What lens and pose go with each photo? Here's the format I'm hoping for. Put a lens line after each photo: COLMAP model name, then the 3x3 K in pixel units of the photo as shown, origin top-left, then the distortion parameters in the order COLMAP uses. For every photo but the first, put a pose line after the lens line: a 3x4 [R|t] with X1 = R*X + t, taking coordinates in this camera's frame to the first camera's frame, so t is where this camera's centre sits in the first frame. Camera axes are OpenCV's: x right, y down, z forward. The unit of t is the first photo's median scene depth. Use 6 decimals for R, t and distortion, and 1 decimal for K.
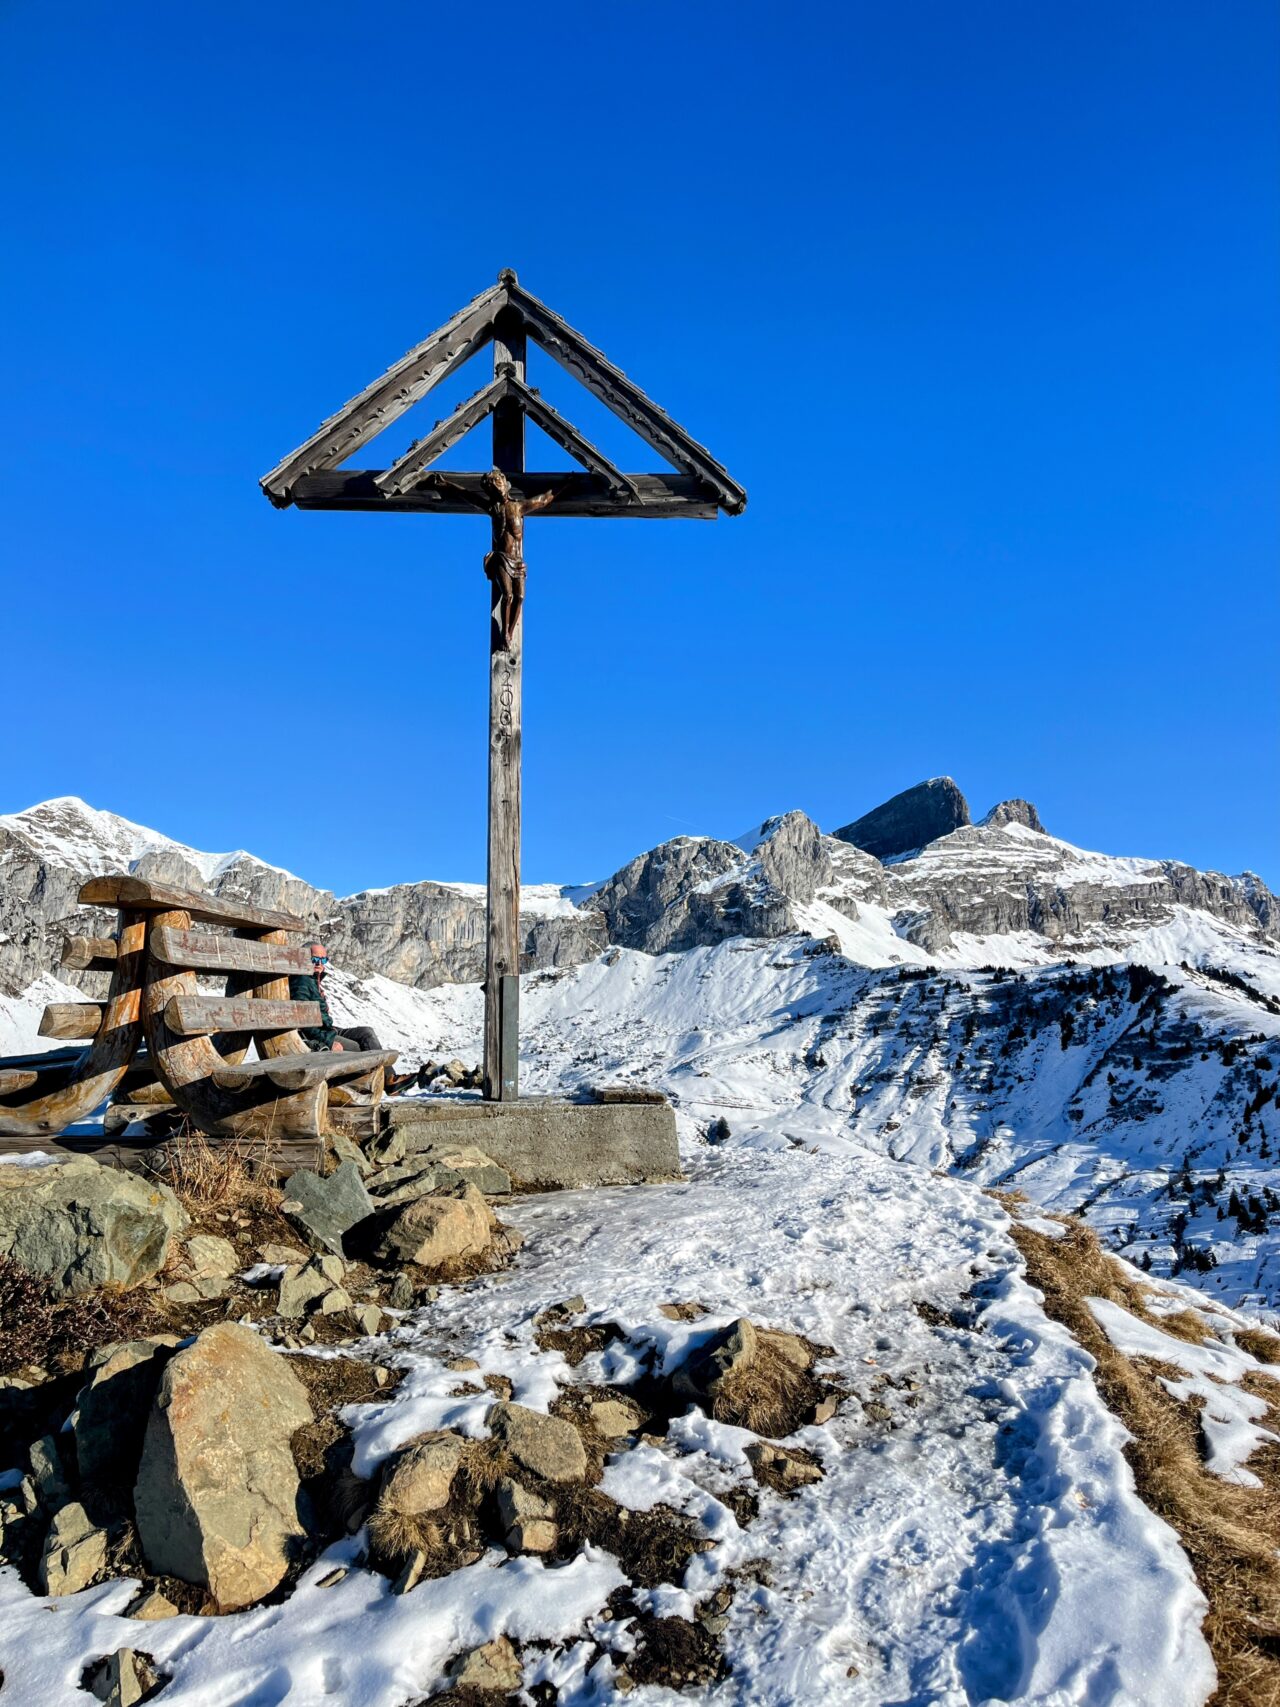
lens RADIAL K [[1272.2, 0, 651.1], [0, 1272.2, 879.7], [0, 0, 1]] dist [0.049097, -0.071797]
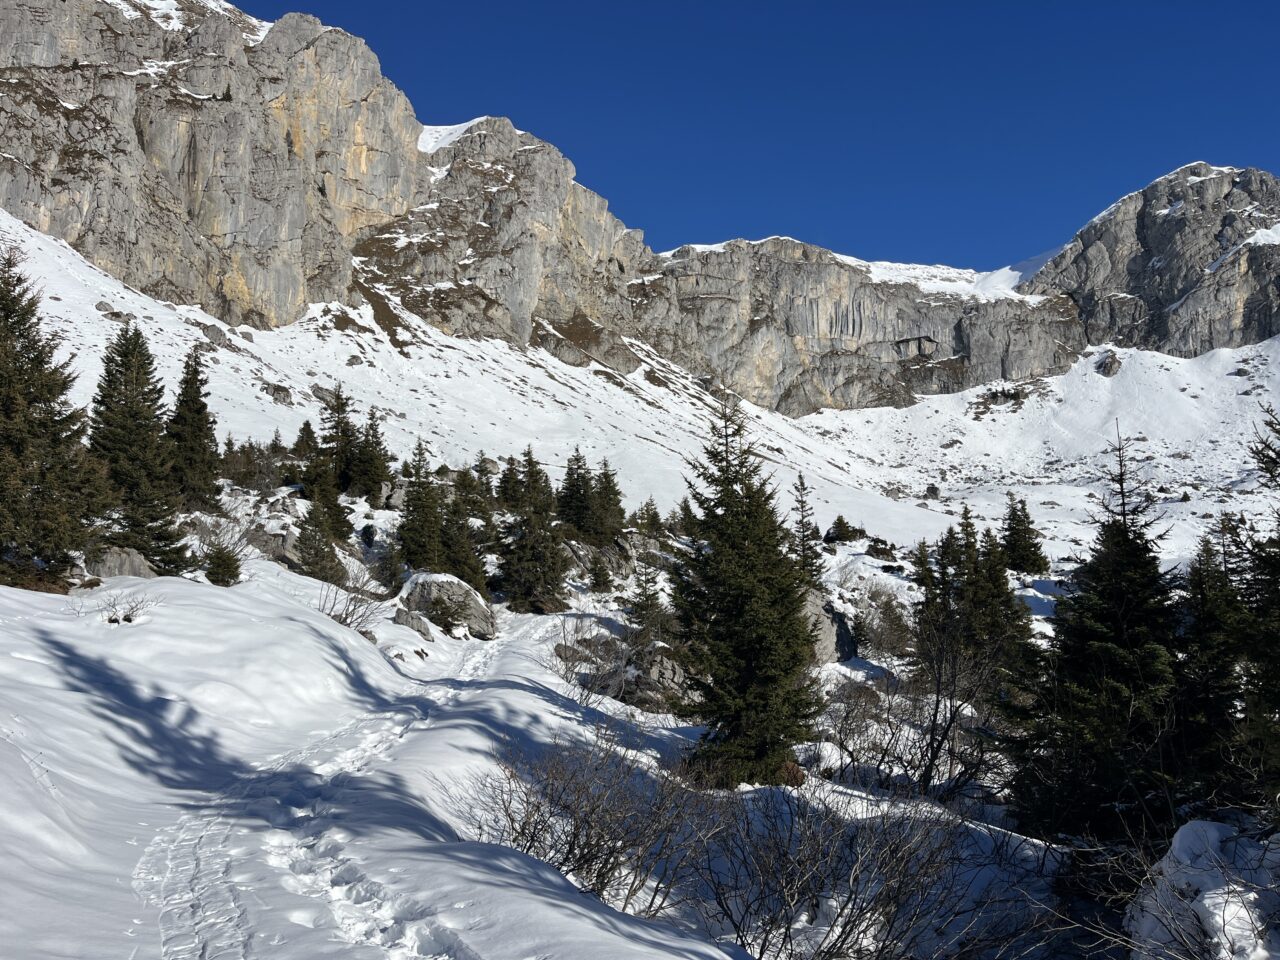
lens RADIAL K [[954.0, 0, 642.8], [0, 954.0, 489.5], [0, 0, 1]] dist [0.049097, -0.071797]
pose [[0.997931, -0.014594, -0.062623, -0.236978], [0.016692, 0.999312, 0.033112, 0.111931], [0.062097, -0.034089, 0.997488, 0.621379]]
